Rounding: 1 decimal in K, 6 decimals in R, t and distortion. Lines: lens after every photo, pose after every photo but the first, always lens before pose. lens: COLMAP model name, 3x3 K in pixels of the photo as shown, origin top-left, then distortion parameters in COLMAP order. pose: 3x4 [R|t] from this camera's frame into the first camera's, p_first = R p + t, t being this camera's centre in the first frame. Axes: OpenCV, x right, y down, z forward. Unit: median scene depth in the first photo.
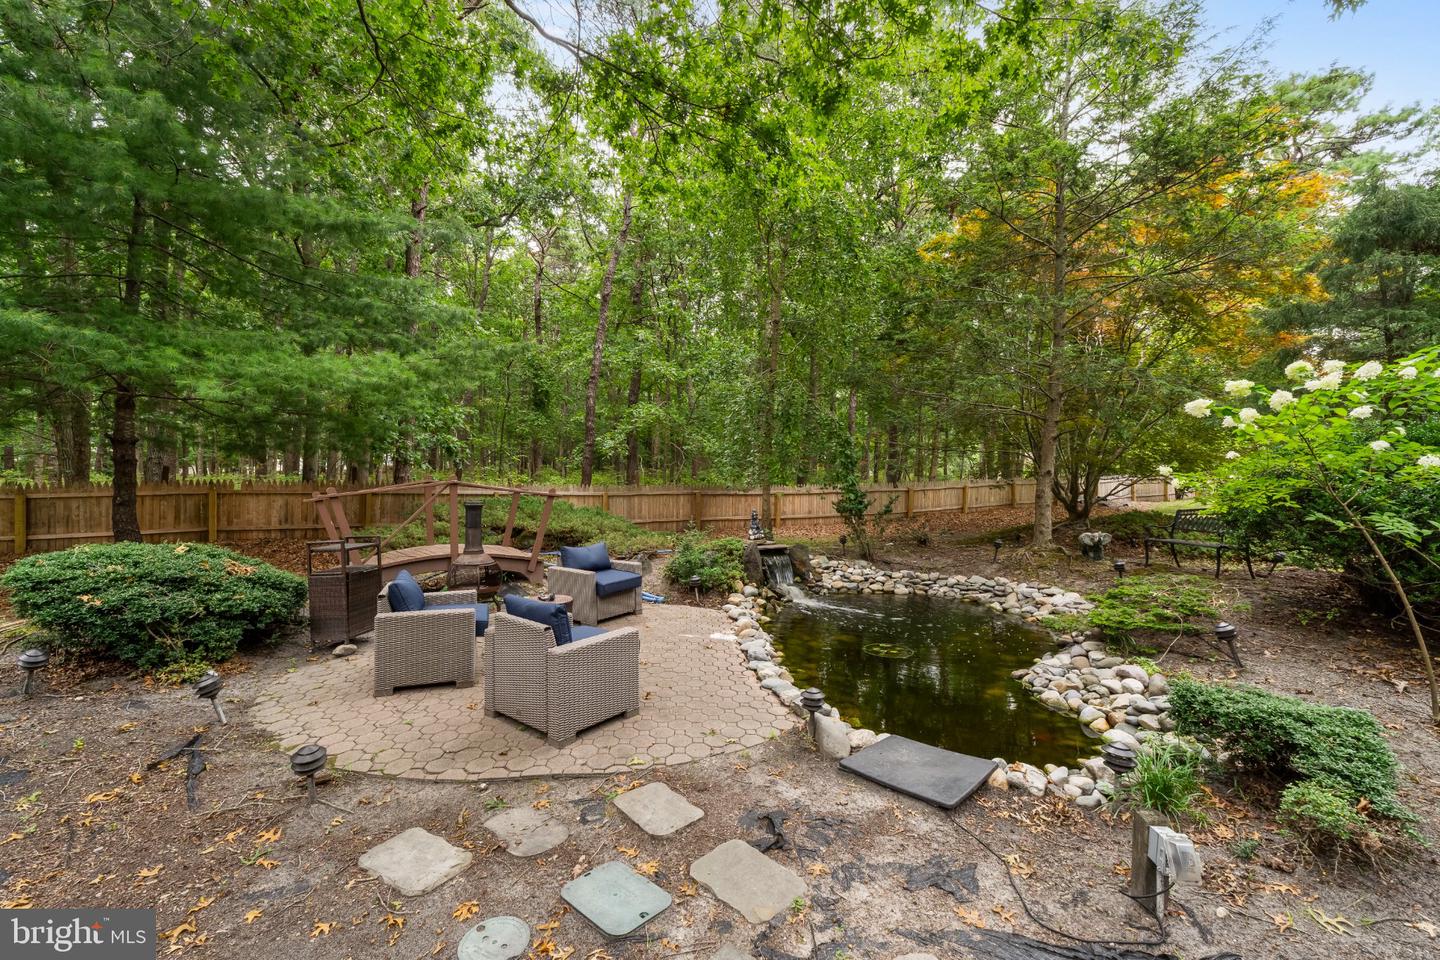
lens RADIAL K [[607.7, 0, 718.8], [0, 607.7, 479.3], [0, 0, 1]] dist [0.000565, 0.000155]
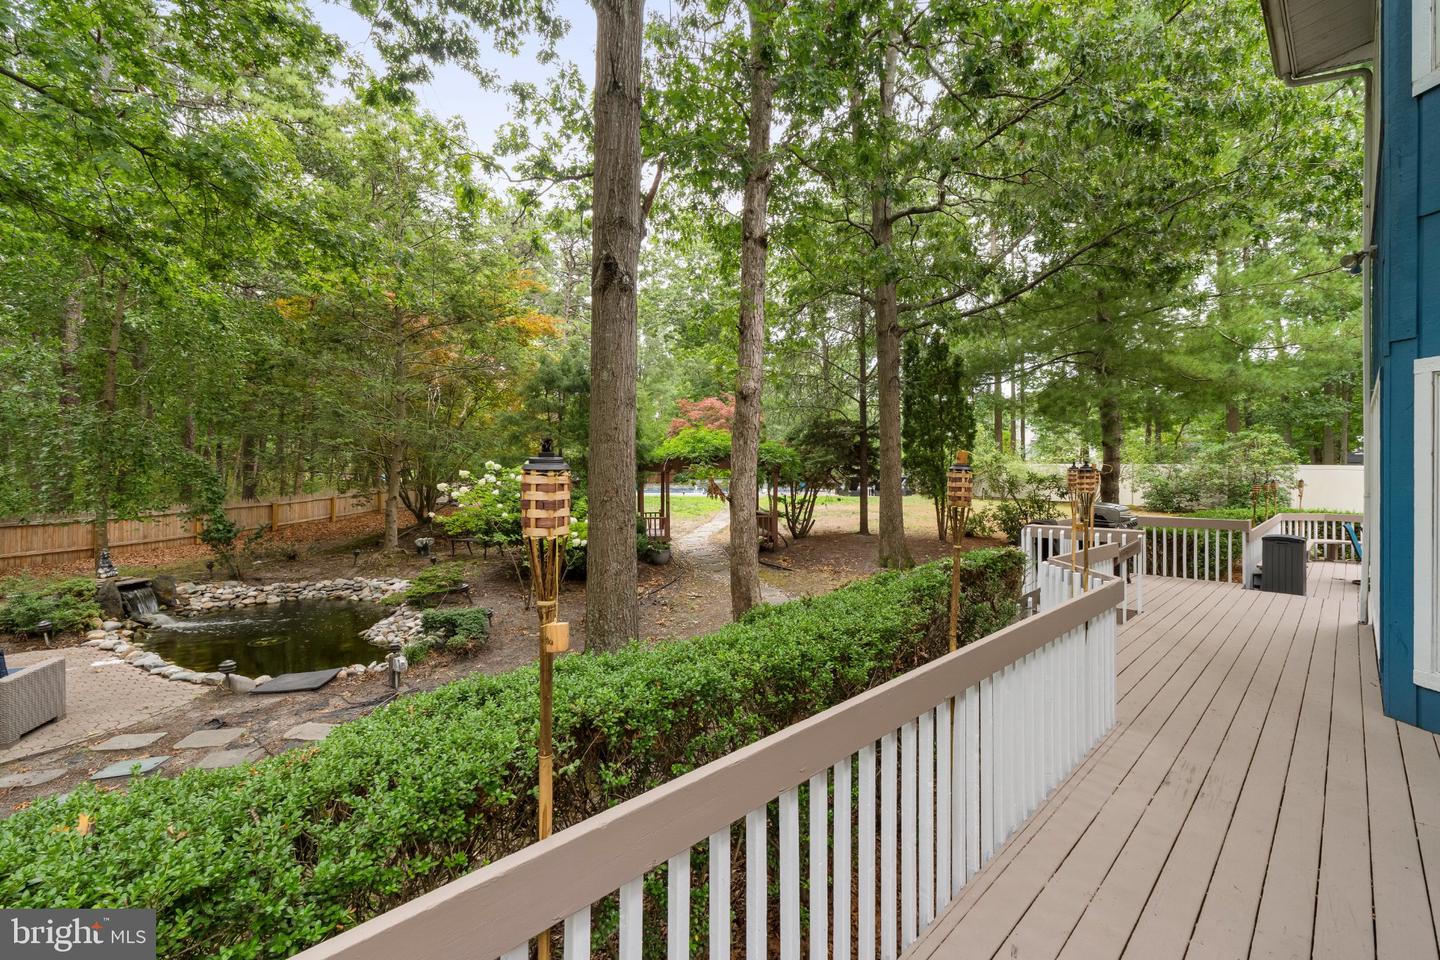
lens RADIAL K [[607.7, 0, 723.5], [0, 607.7, 473.8], [0, 0, 1]] dist [0.000565, 0.000155]
pose [[0.580796, -0.016810, 0.813876, -0.187736], [0.013108, 0.999850, 0.011296, -0.083601], [-0.813944, 0.004108, 0.580929, -0.512770]]
